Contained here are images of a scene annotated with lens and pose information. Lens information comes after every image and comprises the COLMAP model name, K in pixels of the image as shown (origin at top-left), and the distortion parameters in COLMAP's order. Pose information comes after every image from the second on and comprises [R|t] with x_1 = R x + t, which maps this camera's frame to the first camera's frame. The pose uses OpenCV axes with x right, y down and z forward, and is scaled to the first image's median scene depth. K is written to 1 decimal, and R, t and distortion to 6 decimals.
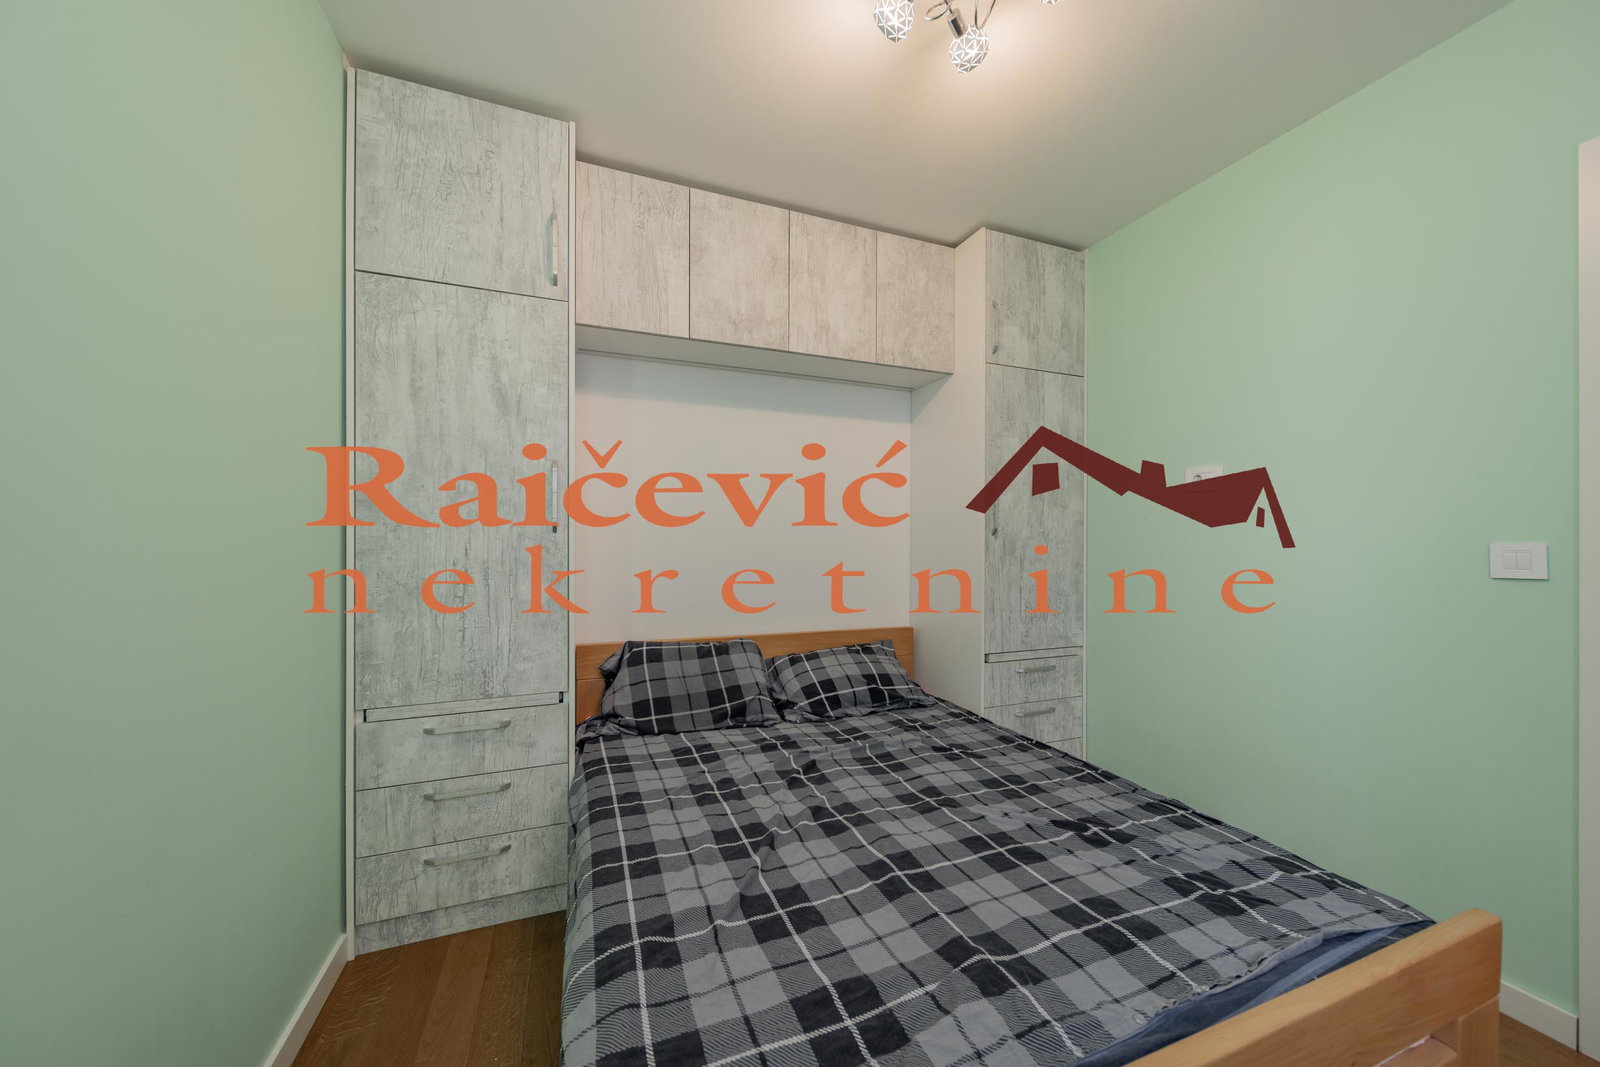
lens RADIAL K [[566.9, 0, 800.0], [0, 566.9, 533.5], [0, 0, 1]] dist [-0.000496, -0.000082]
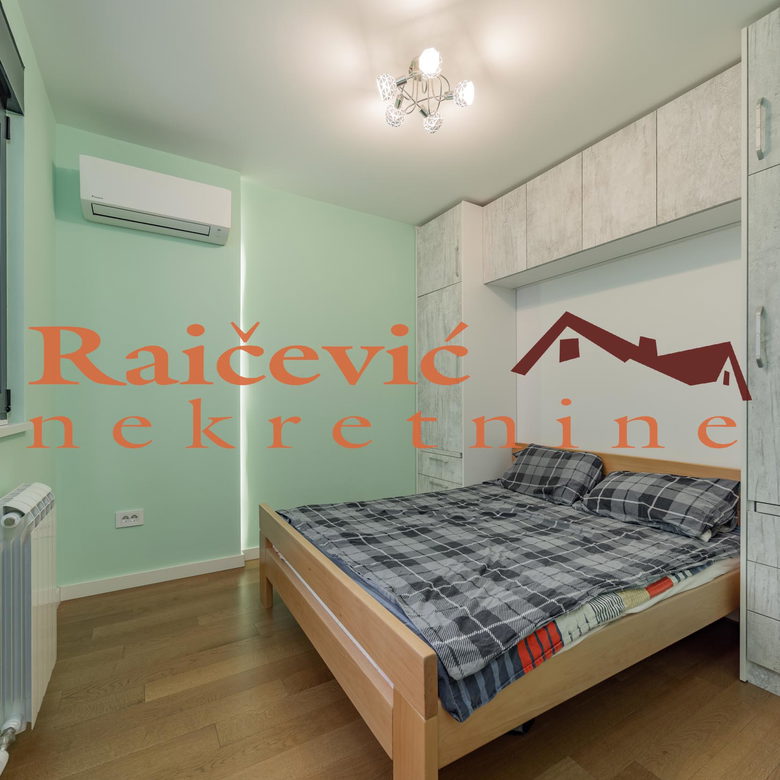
lens RADIAL K [[413.4, 0, 381.2], [0, 413.4, 400.3], [0, 0, 1]] dist [-0.002209, -0.000843]
pose [[0.150293, -0.003317, -0.988636, 1.057273], [0.007065, 0.999972, -0.002281, 0.061092], [0.988616, -0.006642, 0.150312, 0.386764]]
